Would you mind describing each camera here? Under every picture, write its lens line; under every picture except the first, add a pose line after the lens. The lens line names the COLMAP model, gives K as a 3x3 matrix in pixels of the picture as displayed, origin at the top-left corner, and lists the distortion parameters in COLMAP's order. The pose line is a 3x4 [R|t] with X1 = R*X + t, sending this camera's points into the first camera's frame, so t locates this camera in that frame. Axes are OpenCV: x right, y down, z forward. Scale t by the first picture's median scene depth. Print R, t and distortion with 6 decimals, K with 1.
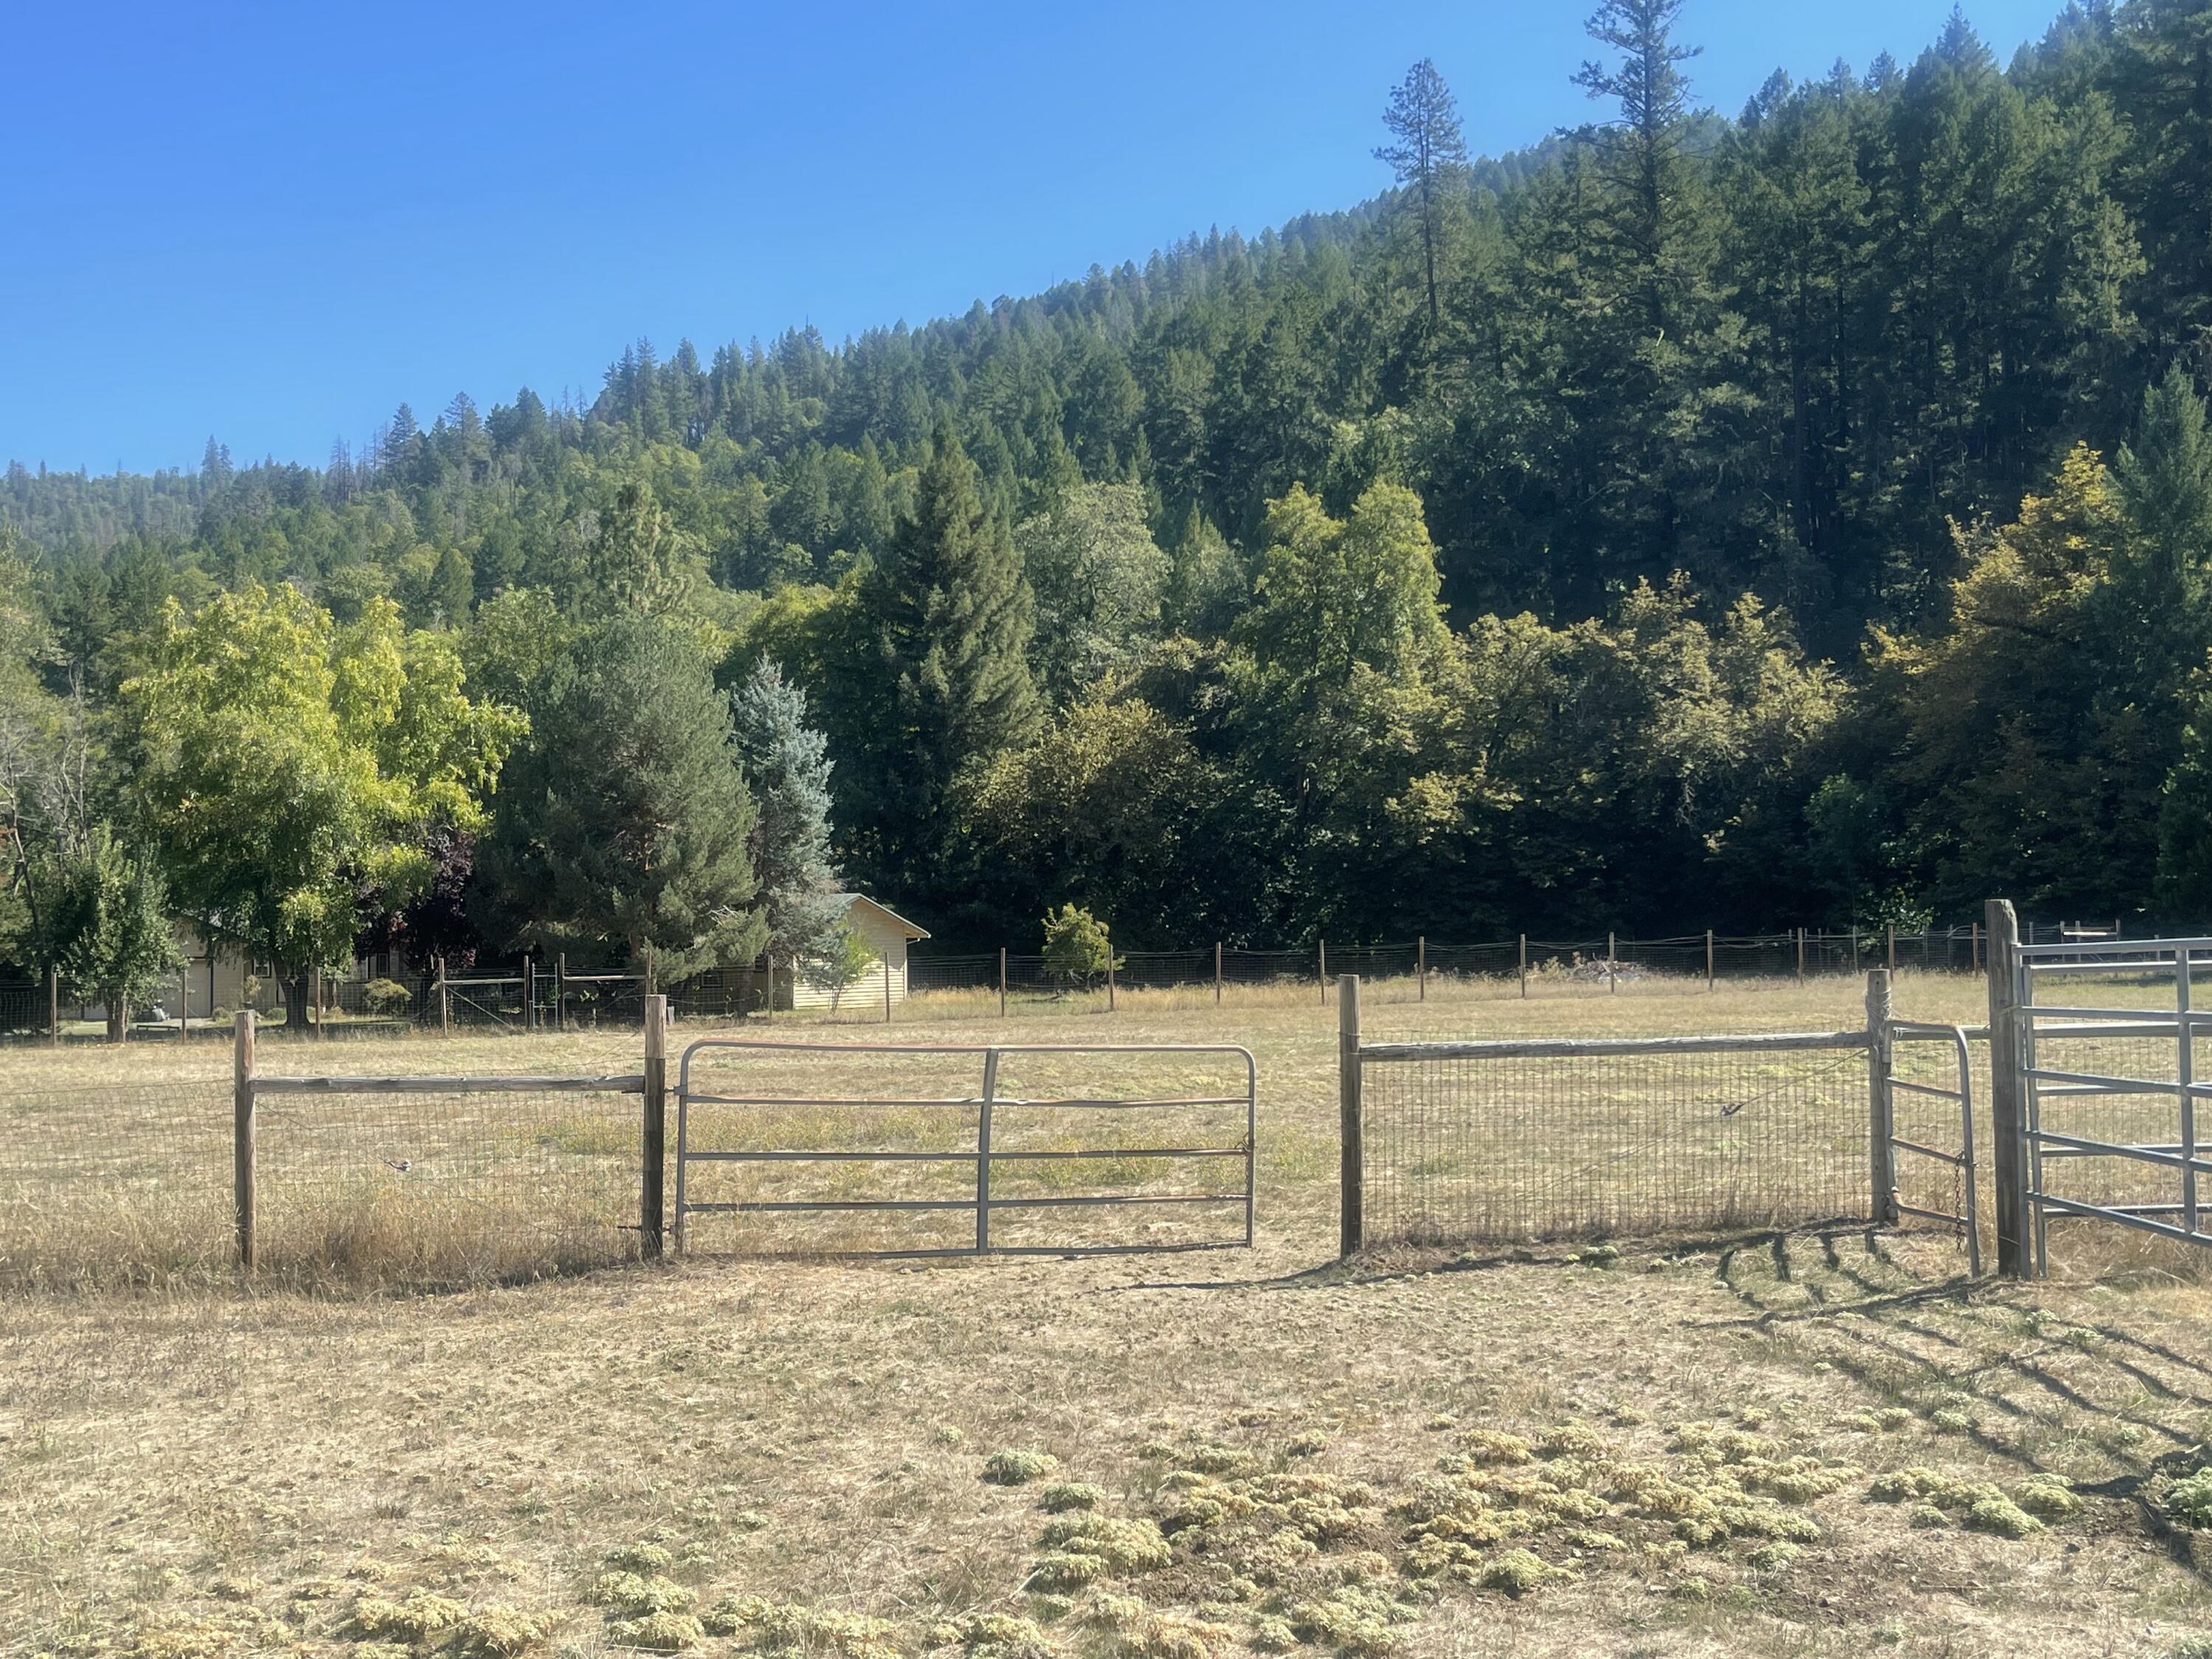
lens RADIAL K [[2275.0, 0, 1005.9], [0, 2275.0, 831.6], [0, 0, 1]] dist [-0.002413, -0.017100]
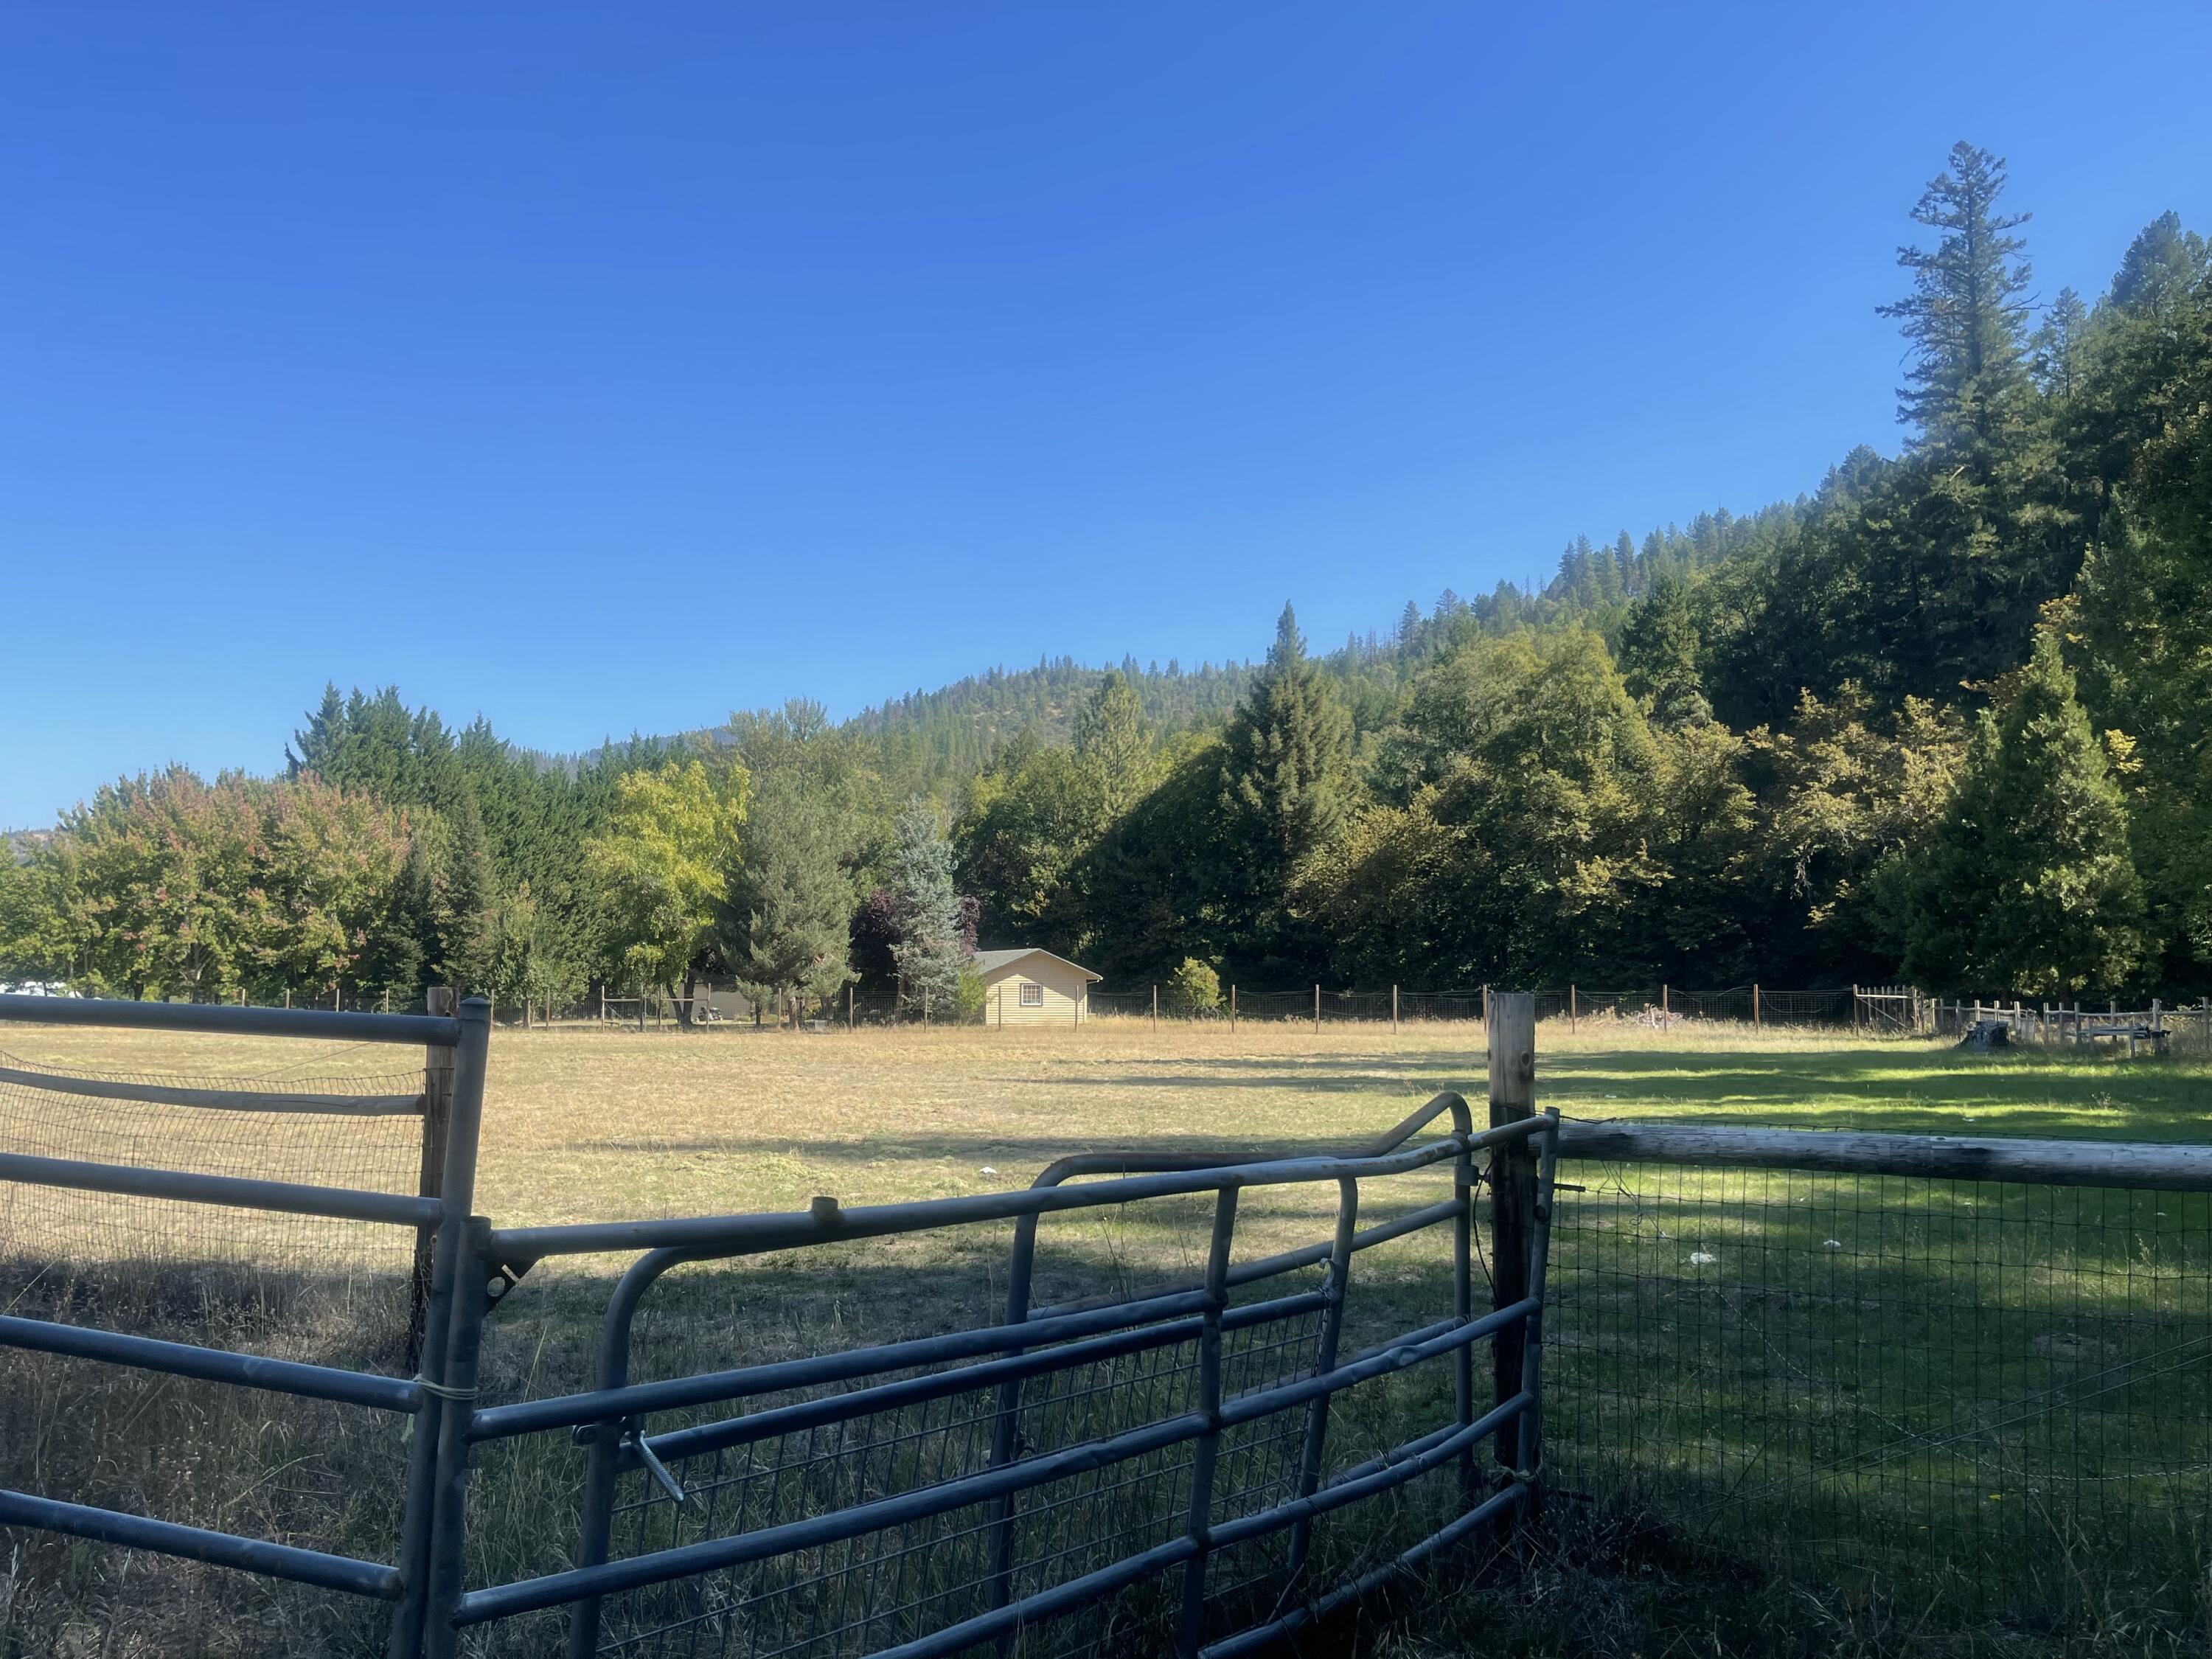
lens RADIAL K [[1648.8, 0, 1106.0], [0, 1648.8, 829.5], [0, 0, 1]] dist [0.067463, -0.106901]
pose [[0.856366, -0.027365, -0.515644, 0.421625], [0.005718, 0.999036, -0.043522, -0.002789], [0.516338, 0.034323, 0.855697, 0.072926]]
